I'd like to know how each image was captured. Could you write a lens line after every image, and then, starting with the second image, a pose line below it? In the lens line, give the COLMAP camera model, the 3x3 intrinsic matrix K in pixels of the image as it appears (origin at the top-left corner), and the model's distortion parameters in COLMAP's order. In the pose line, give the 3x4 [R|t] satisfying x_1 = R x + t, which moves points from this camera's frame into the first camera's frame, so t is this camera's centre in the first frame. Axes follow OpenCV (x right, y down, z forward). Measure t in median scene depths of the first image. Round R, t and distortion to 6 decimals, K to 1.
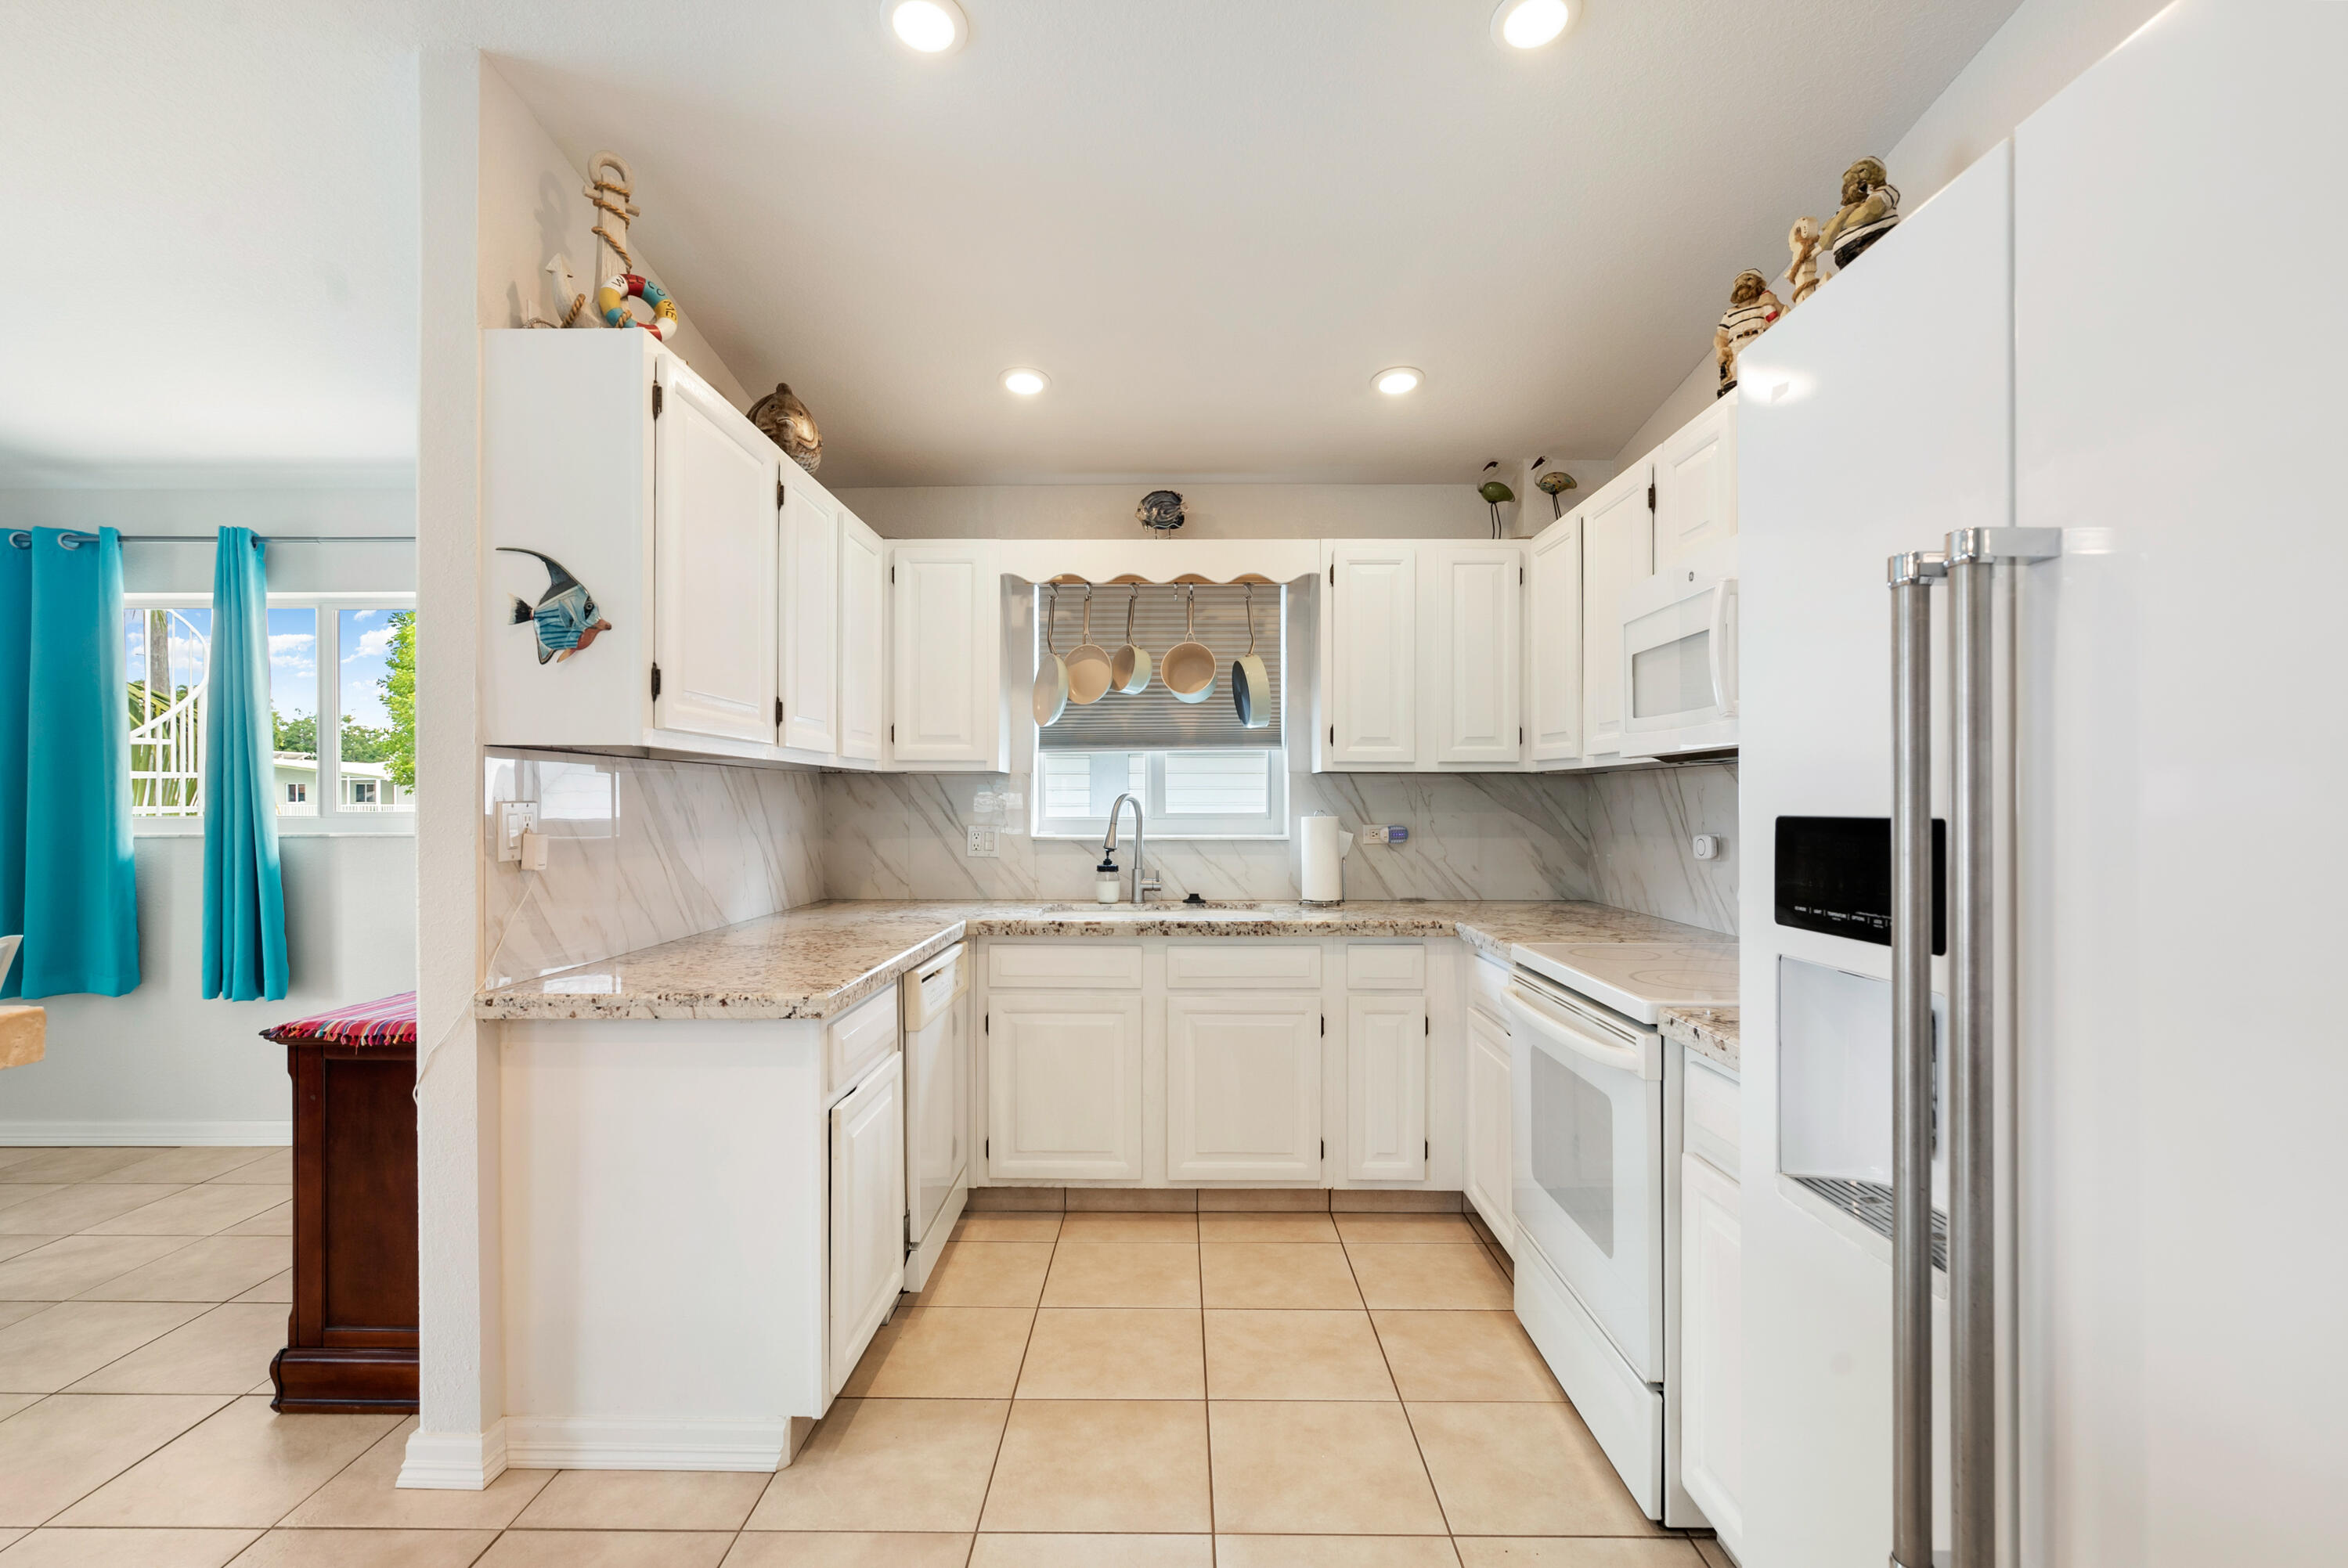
lens RADIAL K [[1074.9, 0, 1174.0], [0, 1074.9, 784.0], [0, 0, 1]] dist [-0.000555, -0.000094]
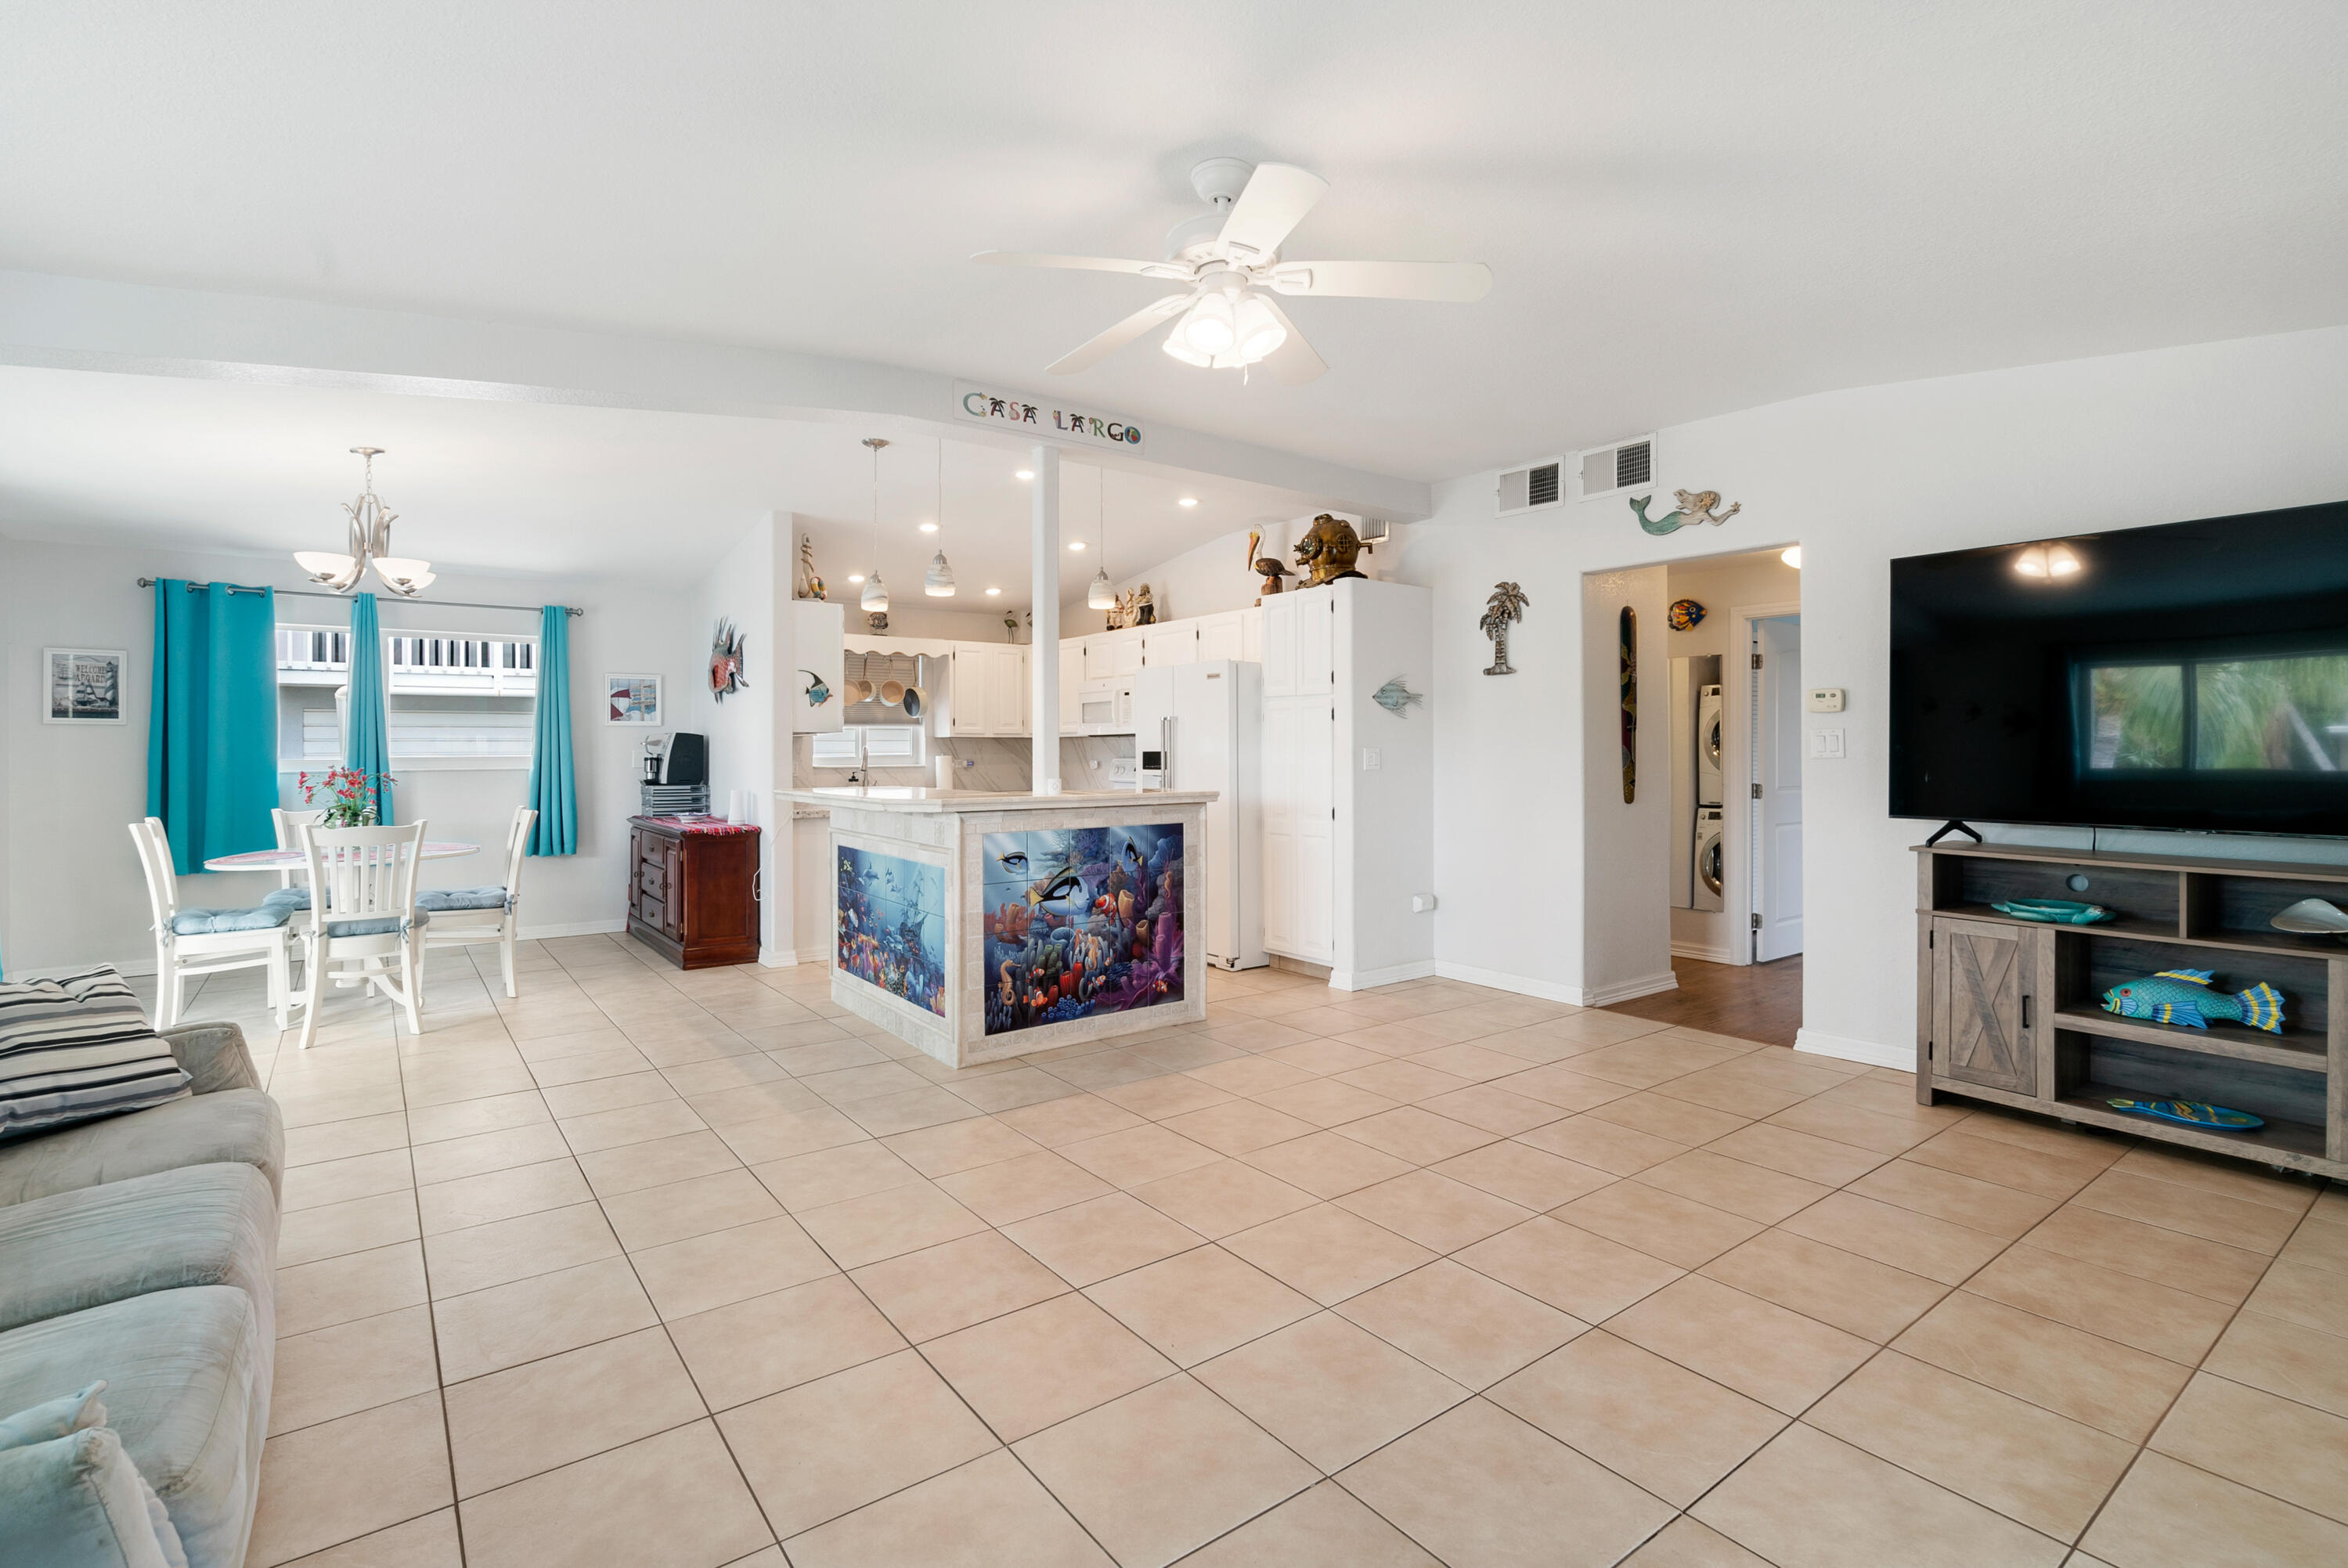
lens RADIAL K [[1099.6, 0, 1161.5], [0, 1099.6, 752.0], [0, 0, 1]] dist [-0.004710, -0.000307]
pose [[0.800593, -0.002476, 0.599203, -0.929843], [-0.008547, 0.999843, 0.015551, -0.020165], [-0.599147, -0.017571, 0.800446, -1.220451]]
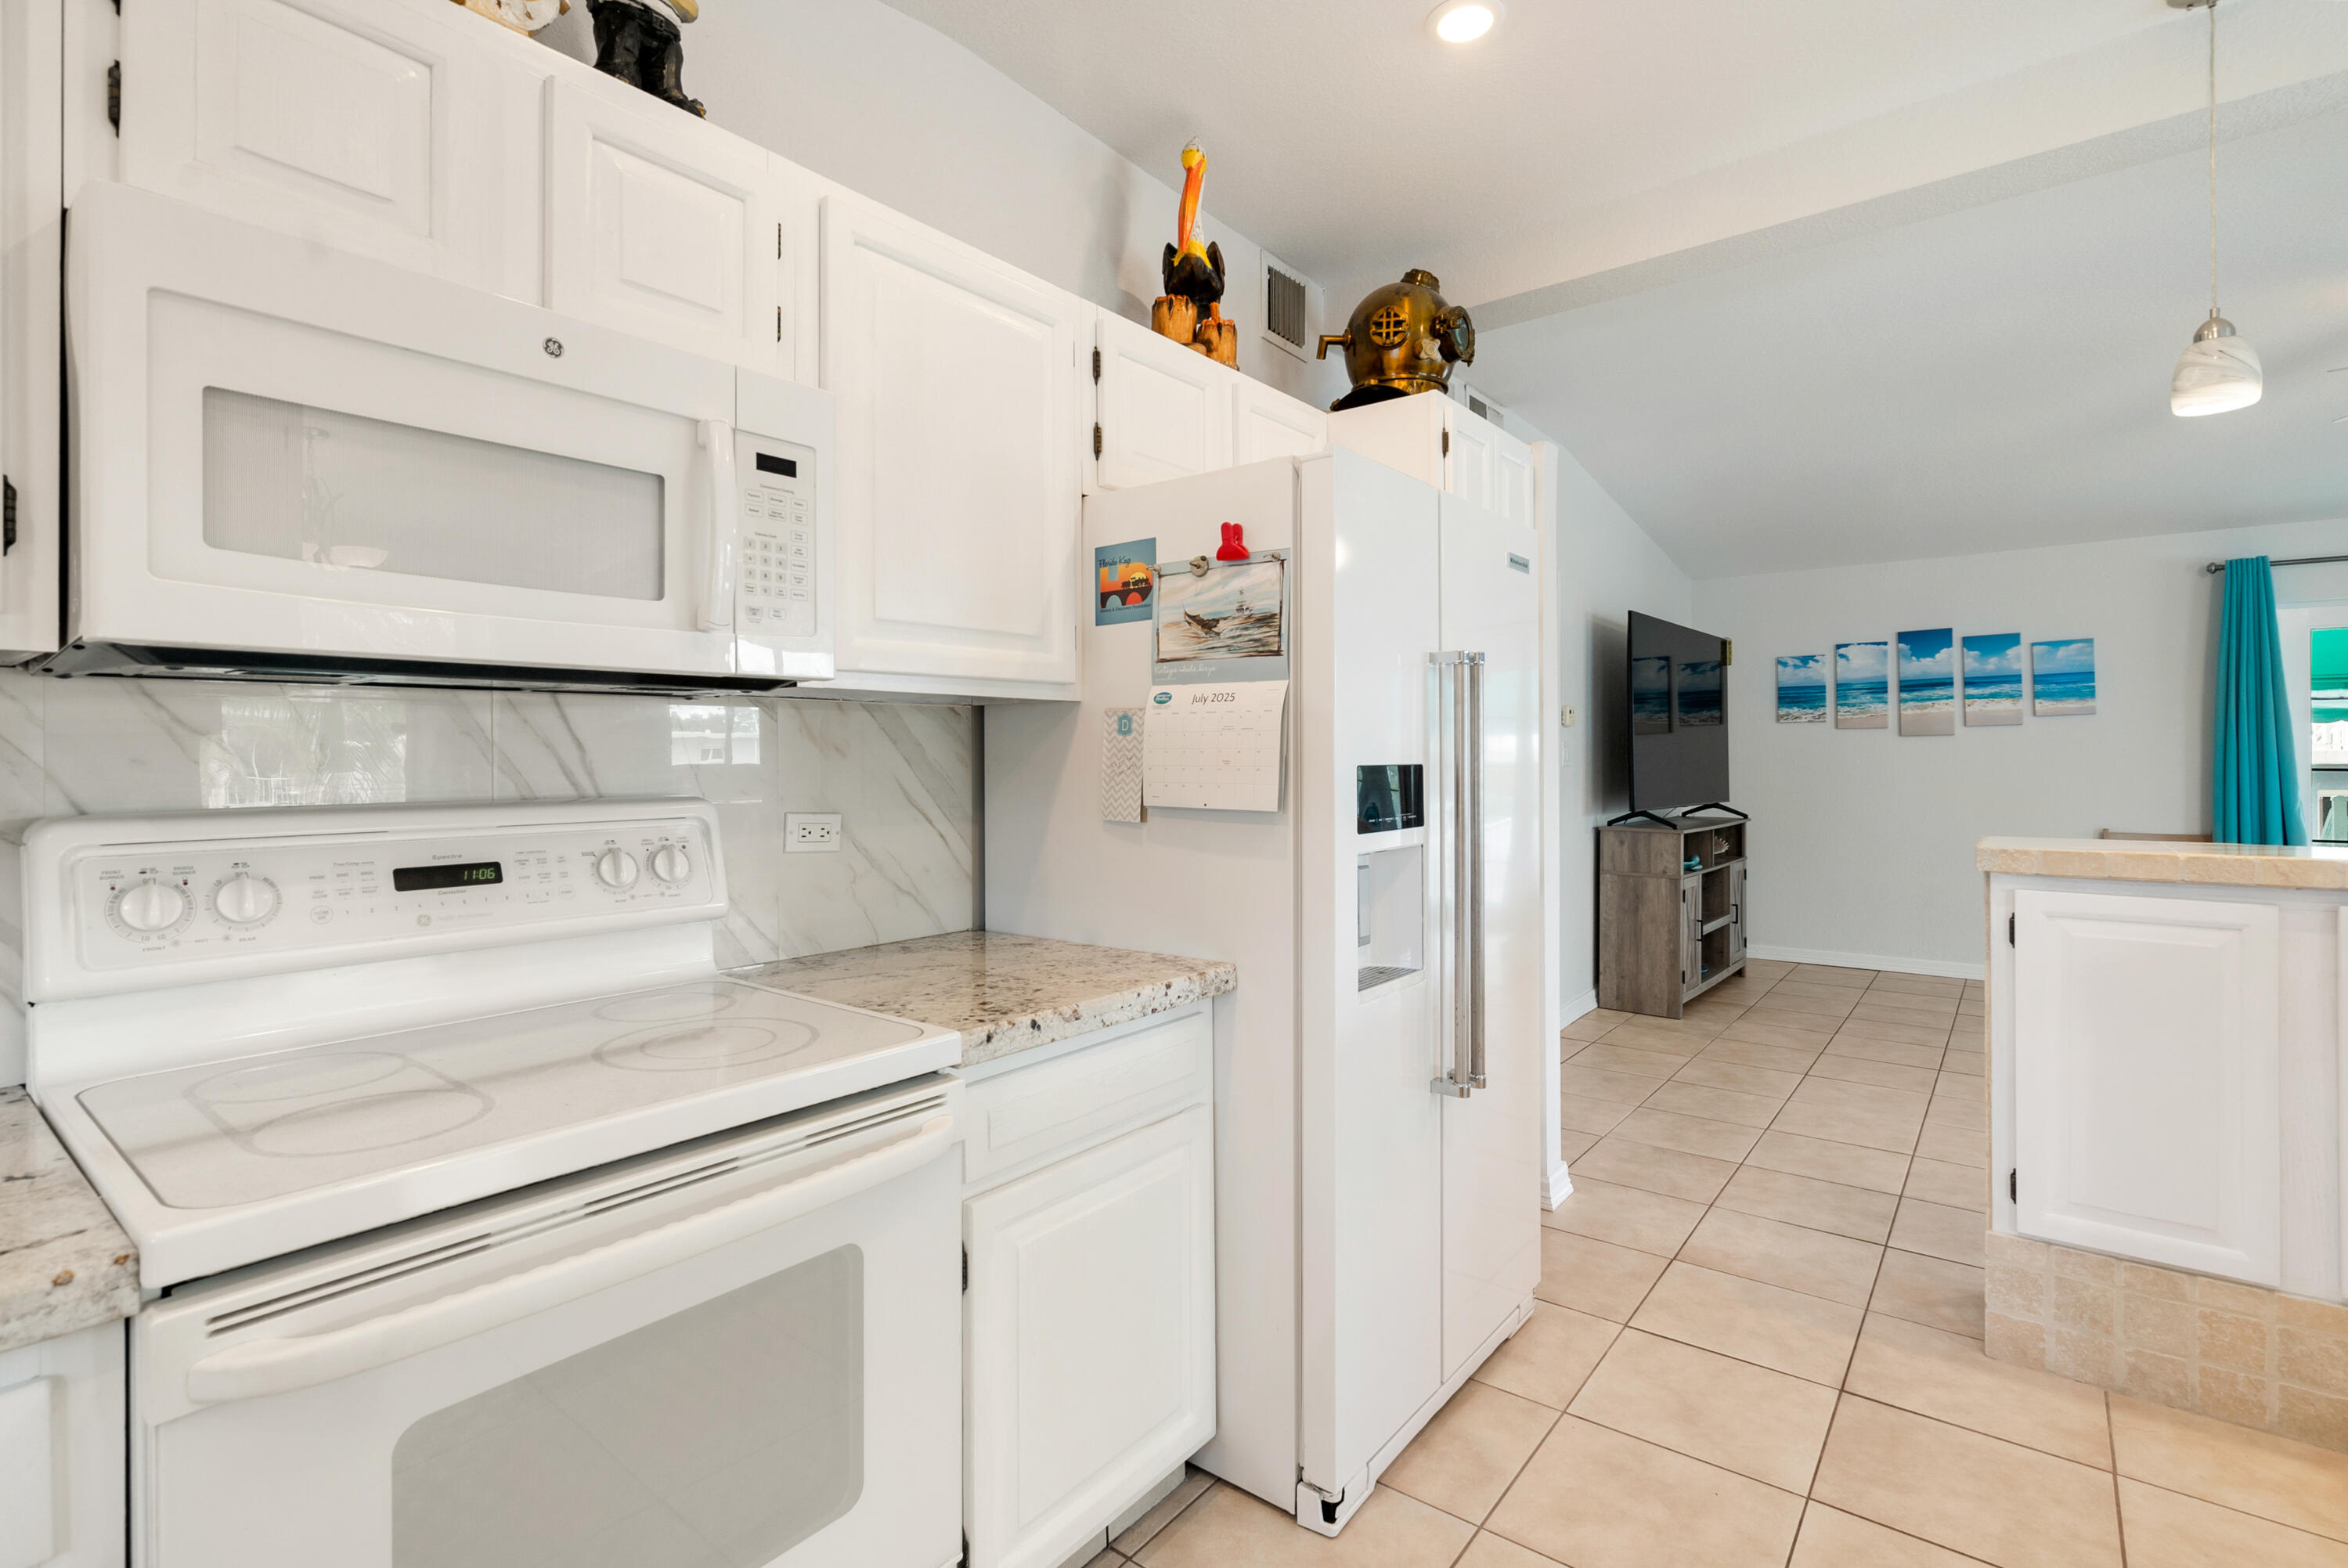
lens RADIAL K [[1099.6, 0, 1161.5], [0, 1099.6, 752.0], [0, 0, 1]] dist [-0.004710, -0.000307]
pose [[-0.782585, 0.009583, 0.622470, -0.064028], [-0.004509, 0.999768, -0.021060, 0.014095], [-0.622527, -0.019288, -0.782360, 0.758282]]
